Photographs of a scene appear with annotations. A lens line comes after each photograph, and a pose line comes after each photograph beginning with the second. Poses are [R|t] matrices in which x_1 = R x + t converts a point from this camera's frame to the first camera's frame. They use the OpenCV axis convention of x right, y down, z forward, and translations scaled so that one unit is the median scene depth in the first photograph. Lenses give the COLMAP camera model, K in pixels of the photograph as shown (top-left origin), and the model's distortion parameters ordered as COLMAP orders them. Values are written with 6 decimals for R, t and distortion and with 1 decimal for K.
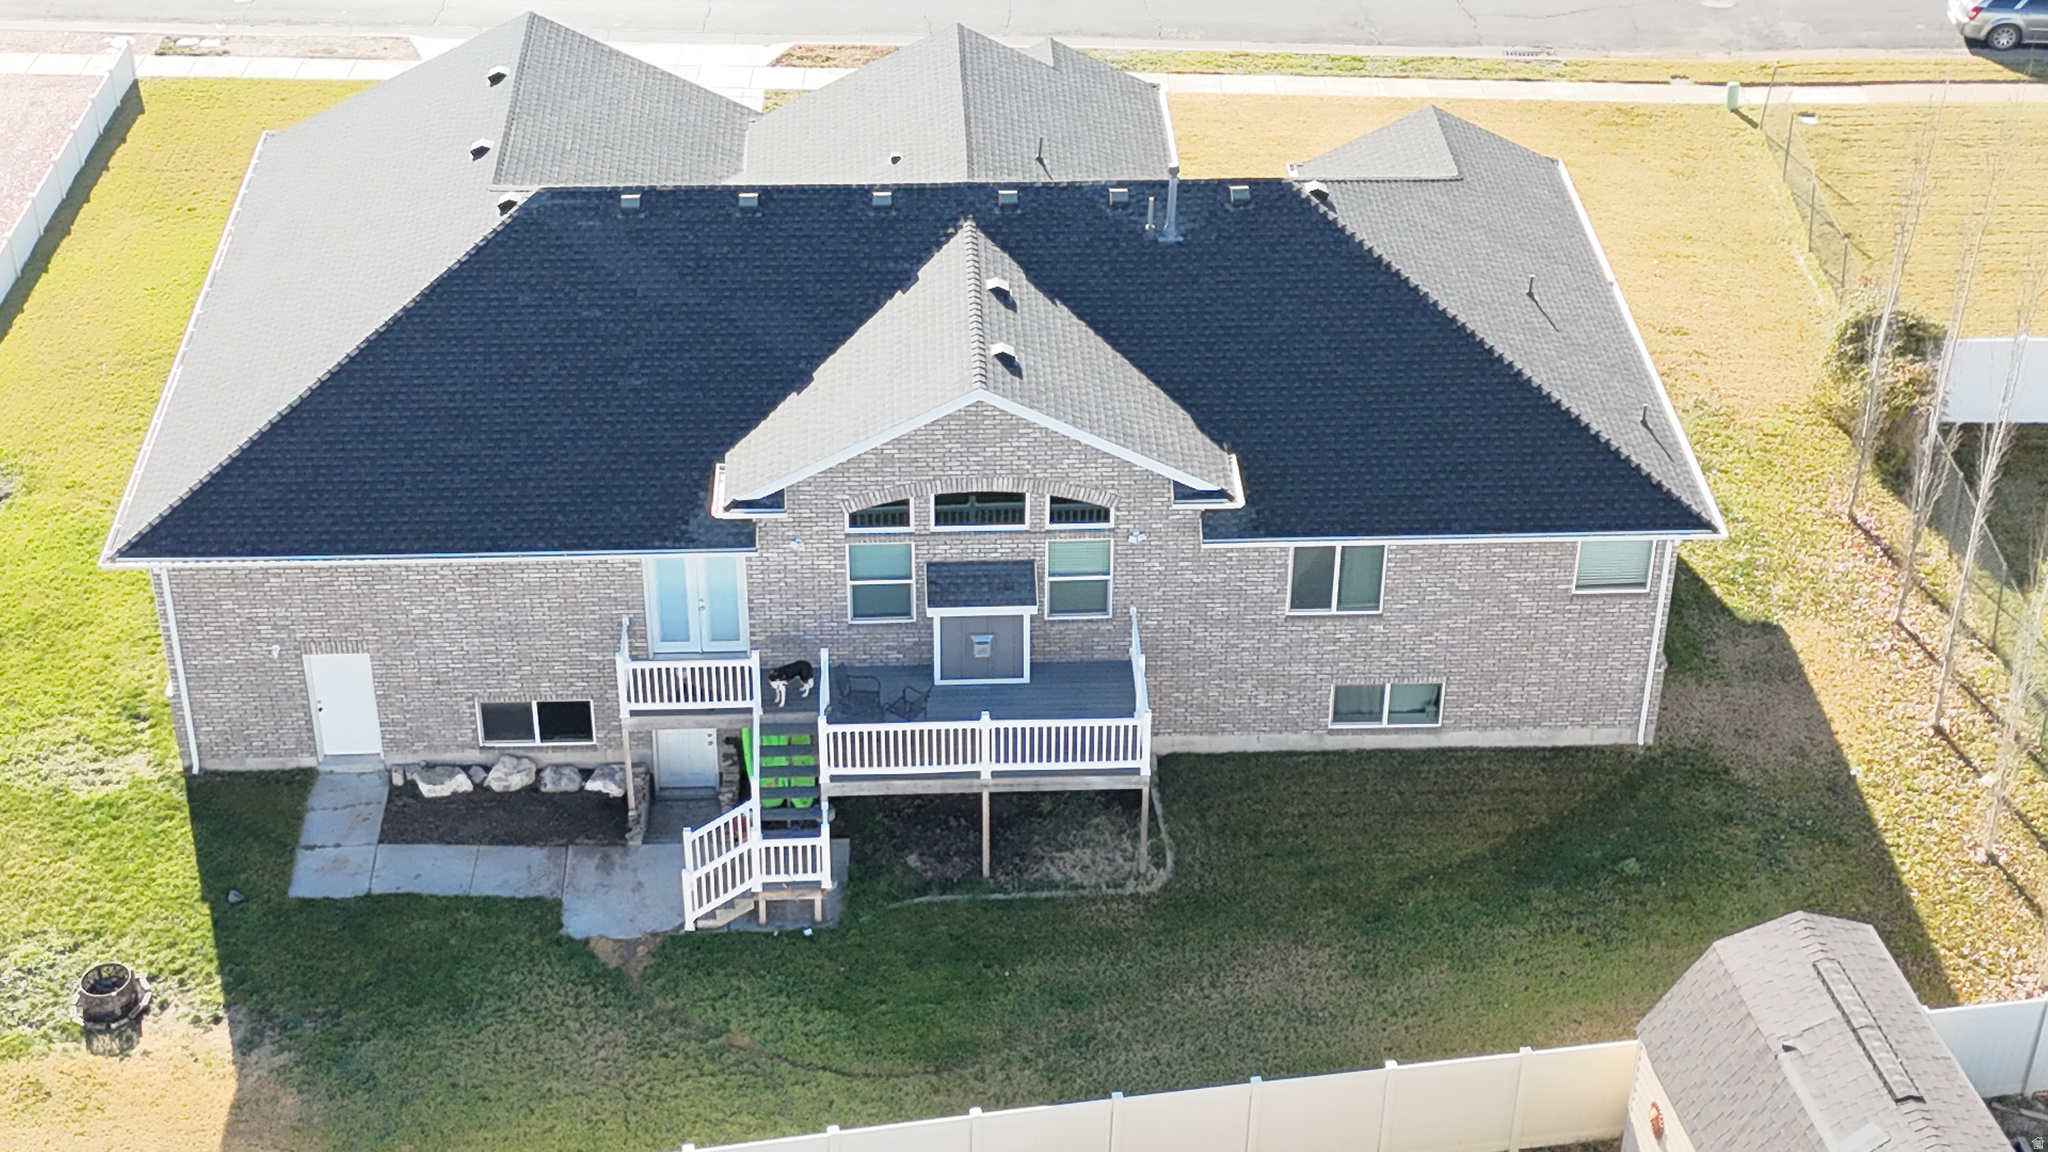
lens RADIAL K [[2987.3, 0, 1015.7], [0, 2987.3, 567.9], [0, 0, 1]] dist [0.185915, -0.560555]
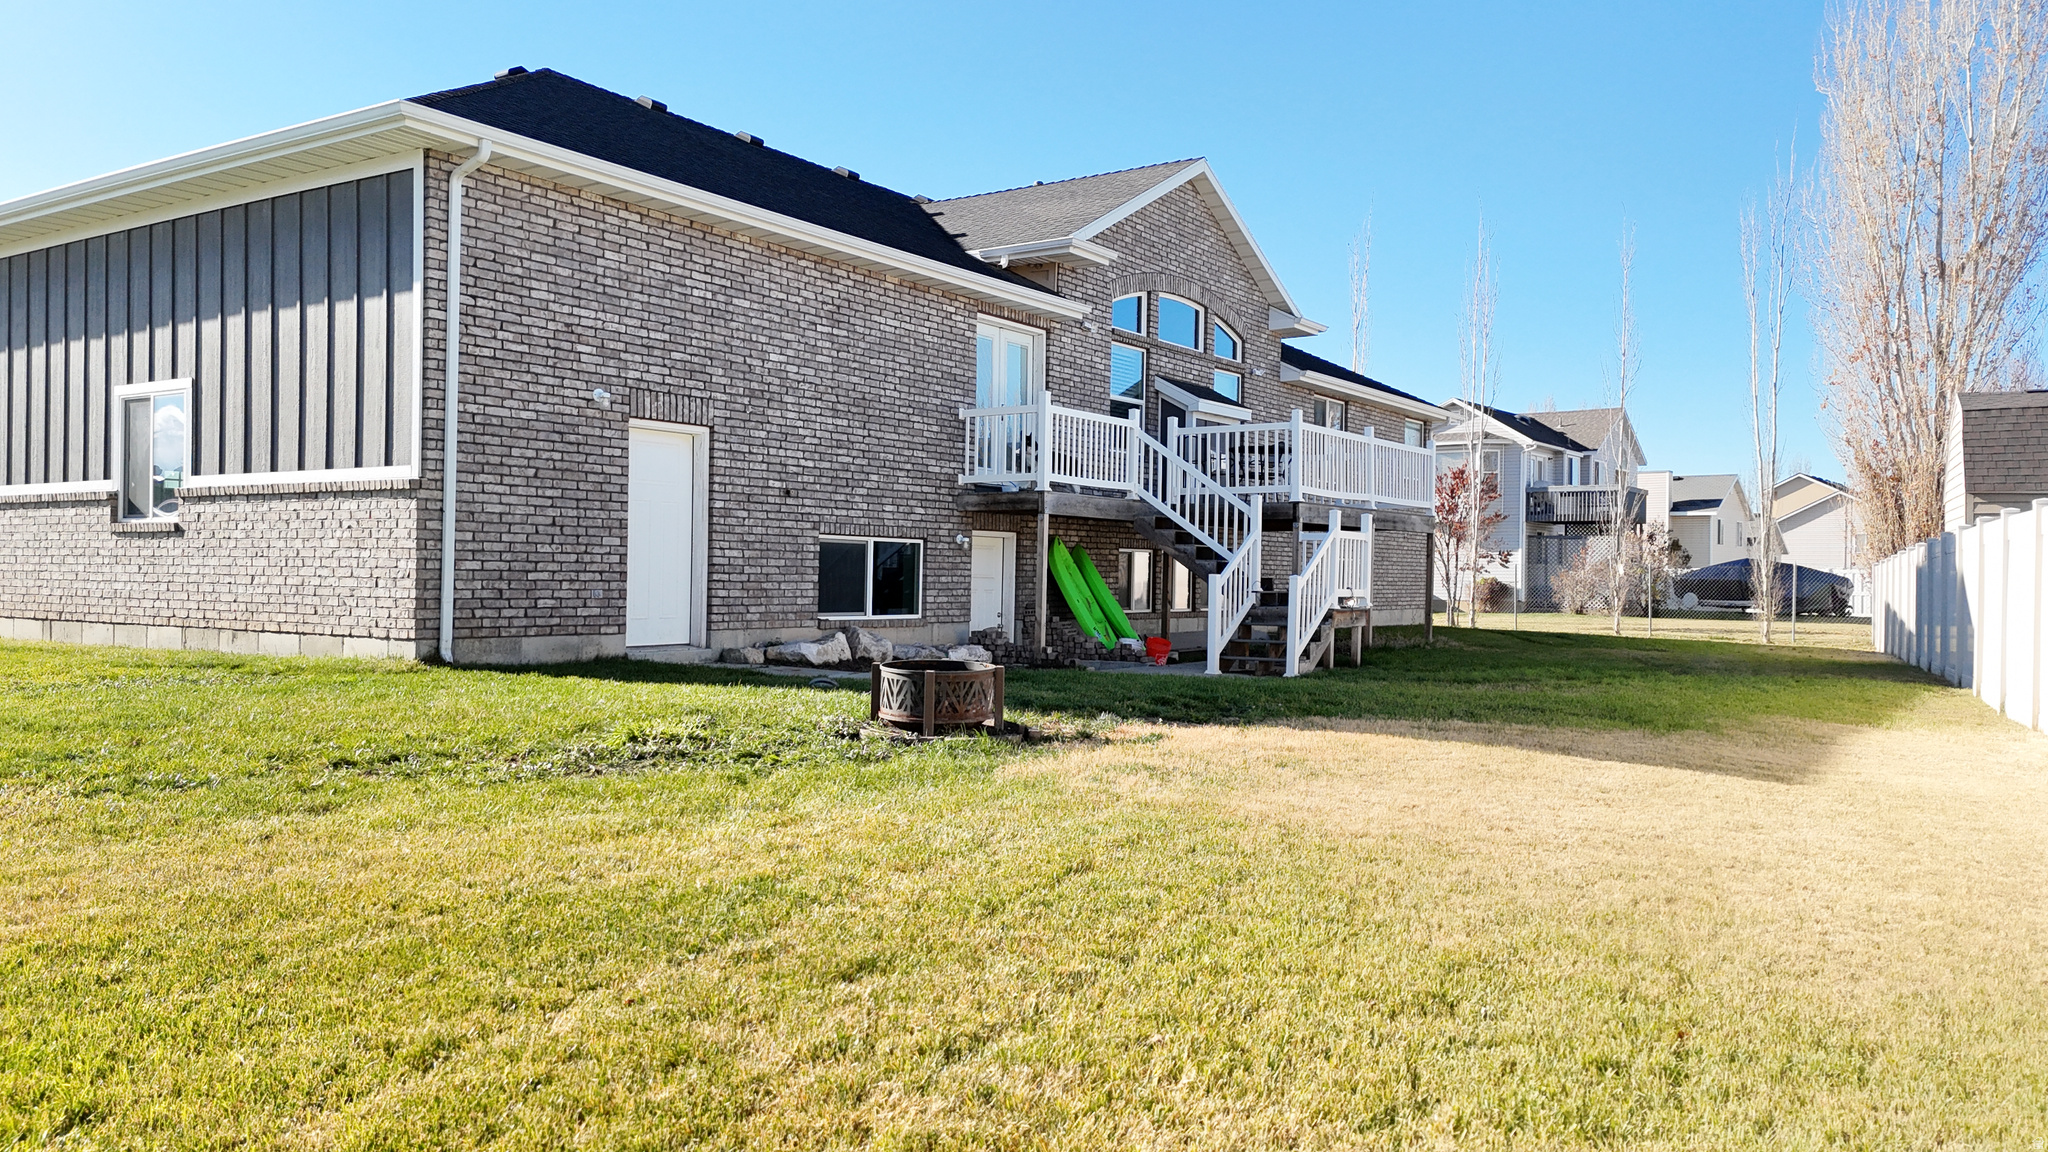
lens RADIAL K [[1511.3, 0, 1026.2], [0, 1511.3, 574.0], [0, 0, 1]] dist [0.080295, -0.079331]
pose [[0.603683, 0.003225, 0.797218, -0.429853], [0.436115, 0.835763, -0.333623, 0.188607], [-0.667361, 0.549081, 0.503129, 0.823030]]
